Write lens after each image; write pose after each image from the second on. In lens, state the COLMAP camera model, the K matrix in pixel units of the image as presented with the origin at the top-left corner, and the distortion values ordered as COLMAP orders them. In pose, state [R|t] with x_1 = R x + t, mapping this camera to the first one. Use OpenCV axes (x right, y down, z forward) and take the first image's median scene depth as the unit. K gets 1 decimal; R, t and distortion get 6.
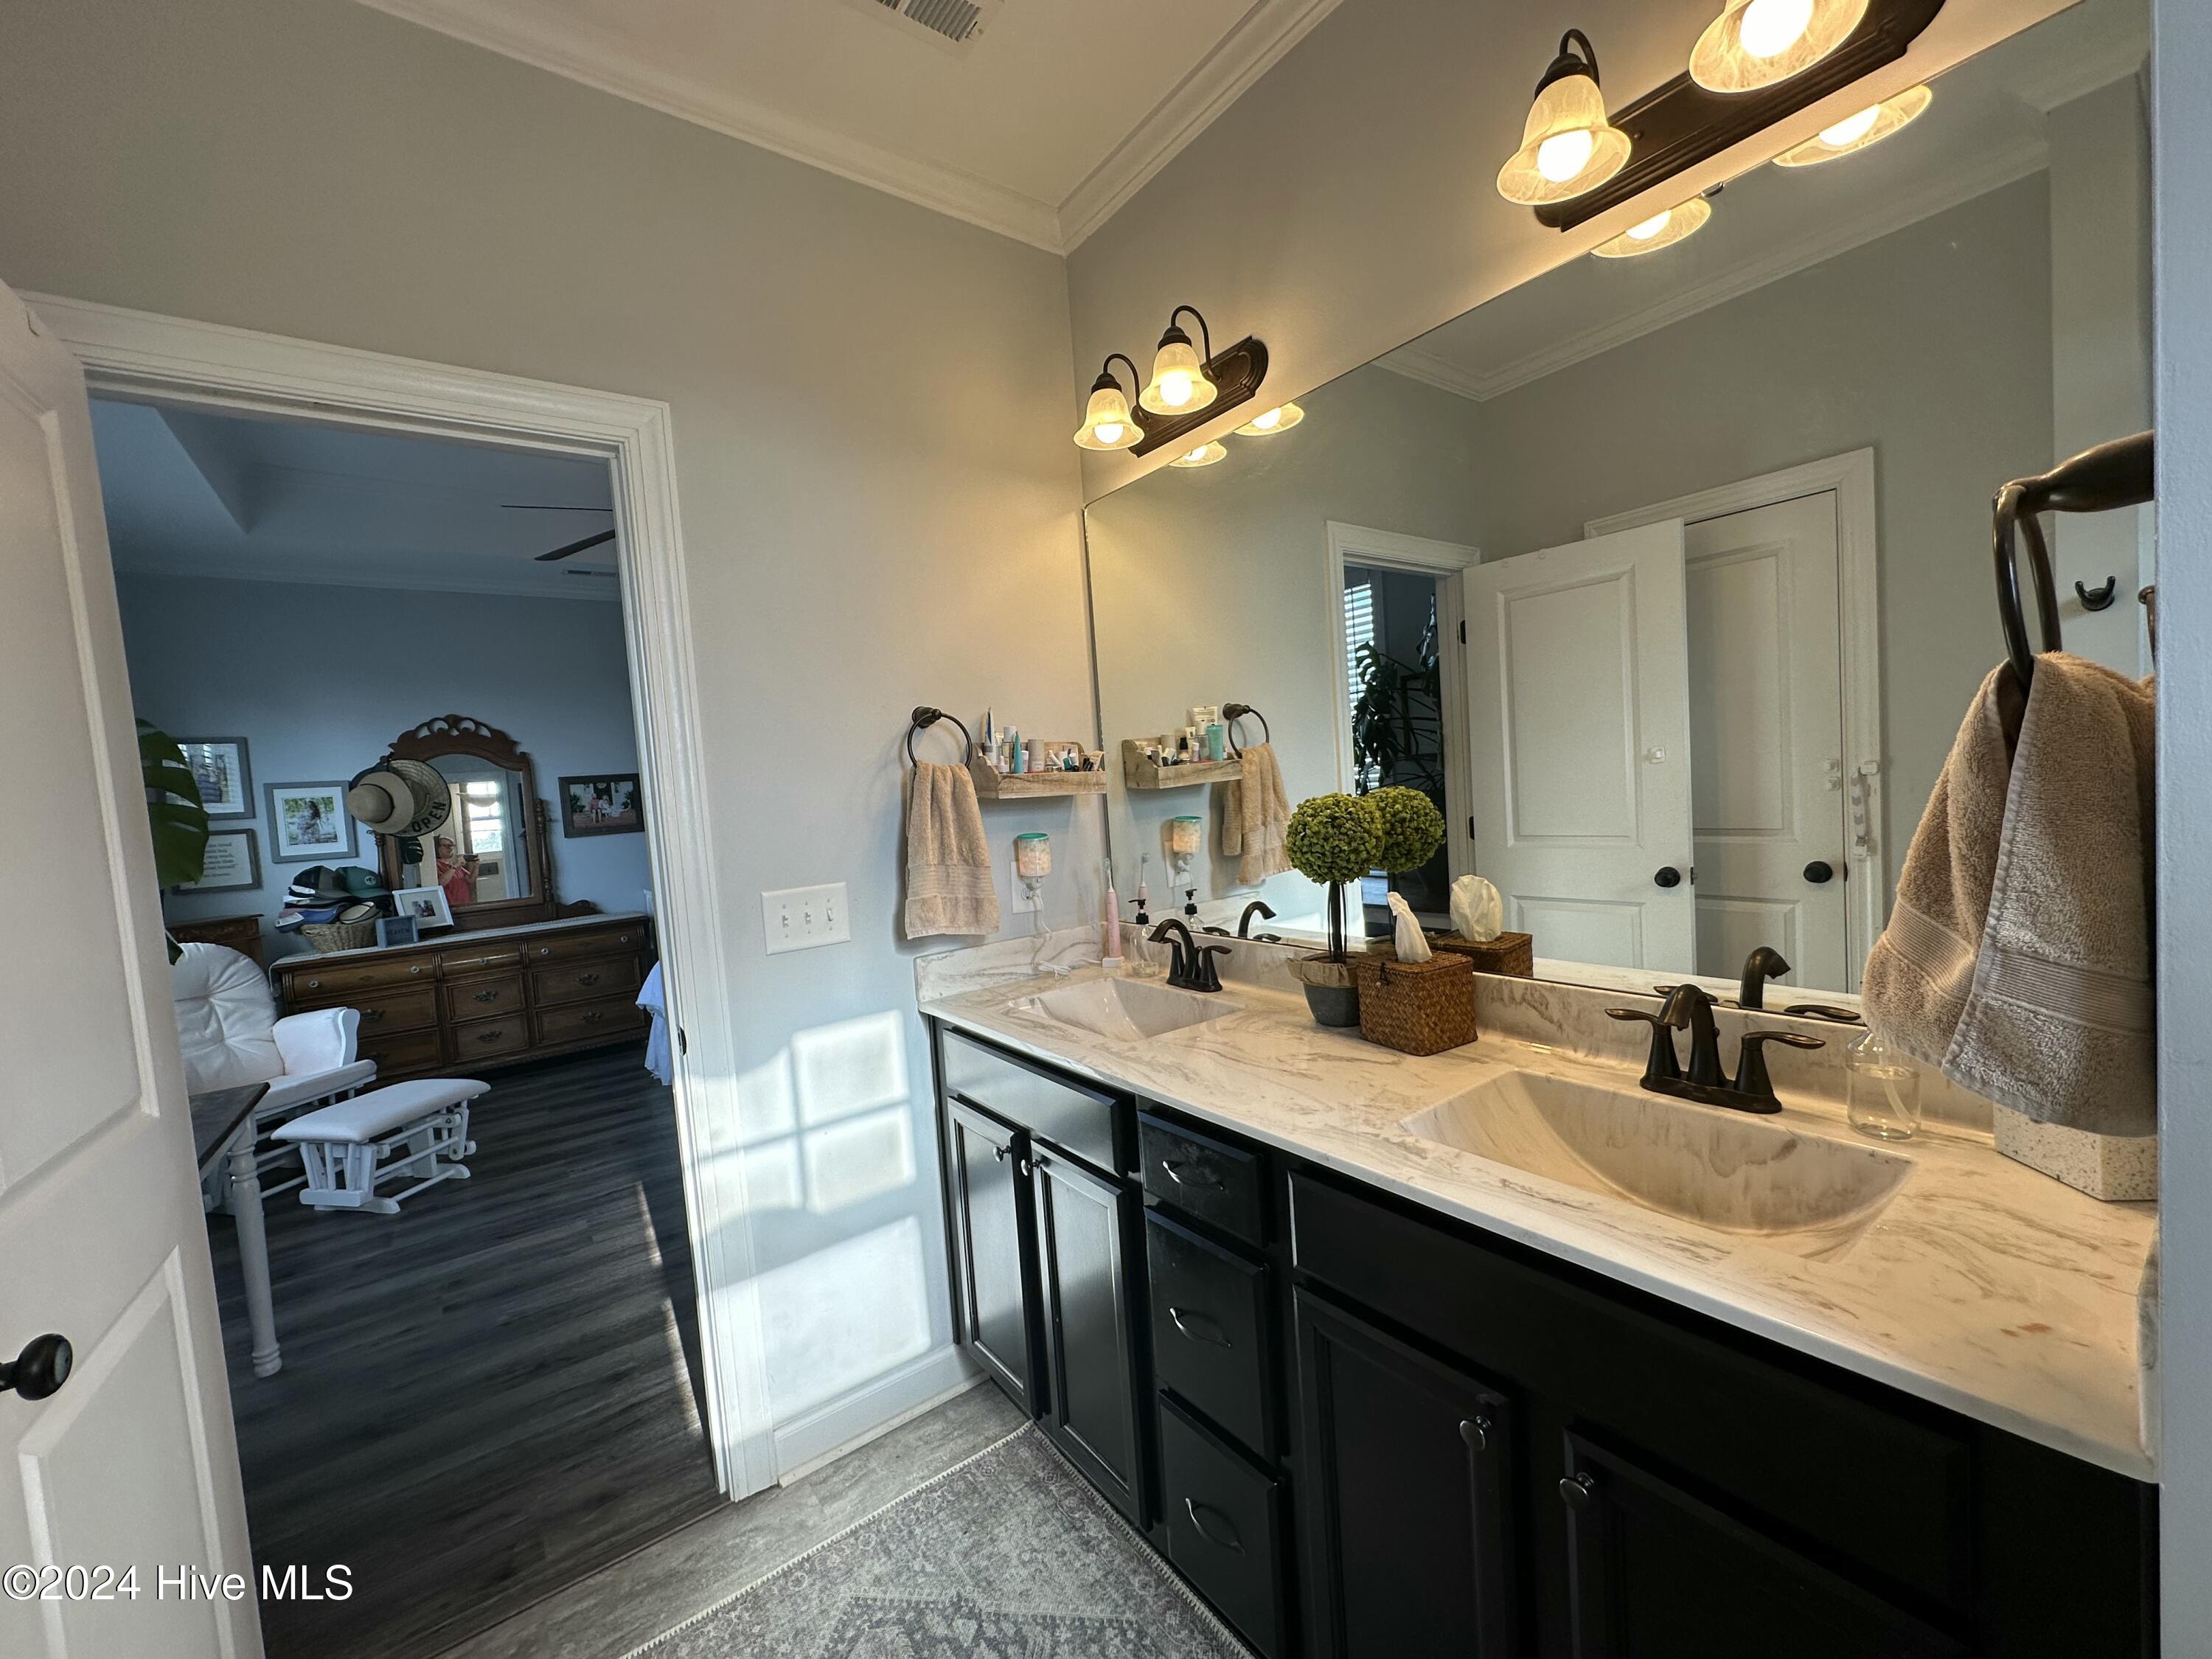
lens RADIAL K [[878.6, 0, 1106.0], [0, 878.6, 829.5], [0, 0, 1]] dist [-0.002366, 0.000230]
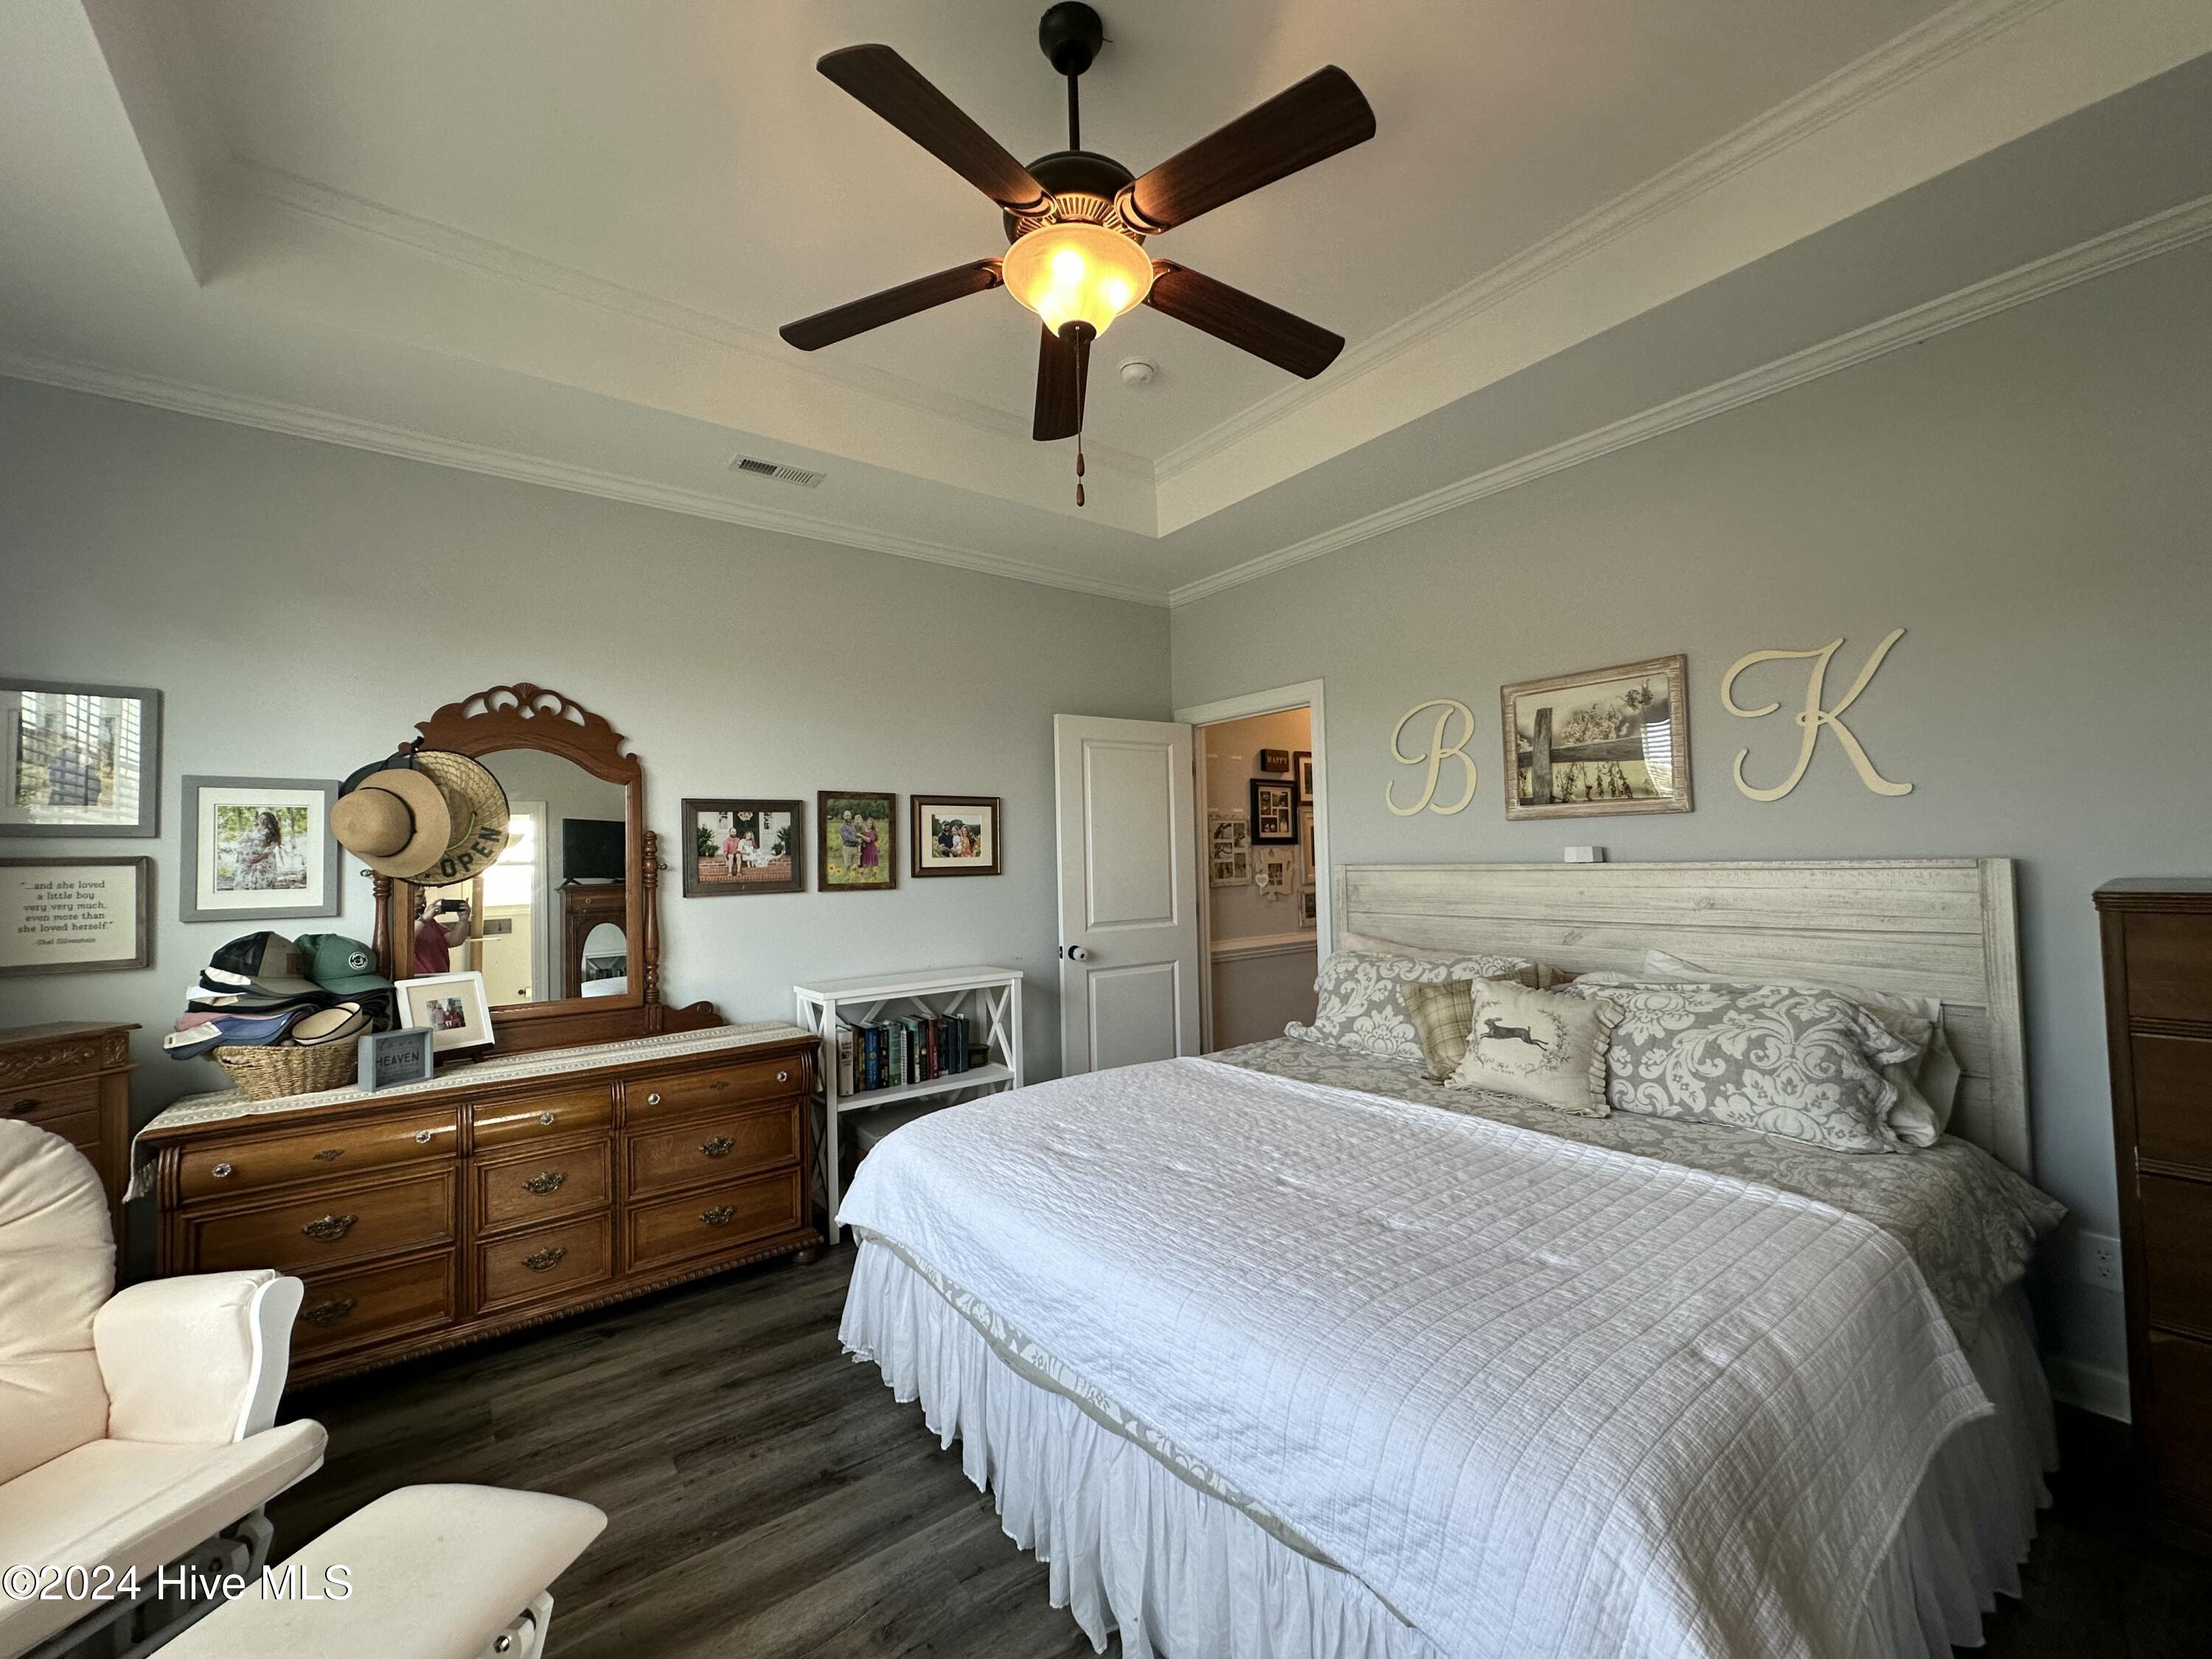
lens RADIAL K [[878.6, 0, 1106.0], [0, 878.6, 829.5], [0, 0, 1]] dist [-0.002366, 0.000230]
pose [[0.998884, 0.046381, 0.008884, -0.375502], [-0.045446, 0.995245, -0.086147, 0.001994], [-0.012837, 0.085647, 0.996243, 0.435383]]
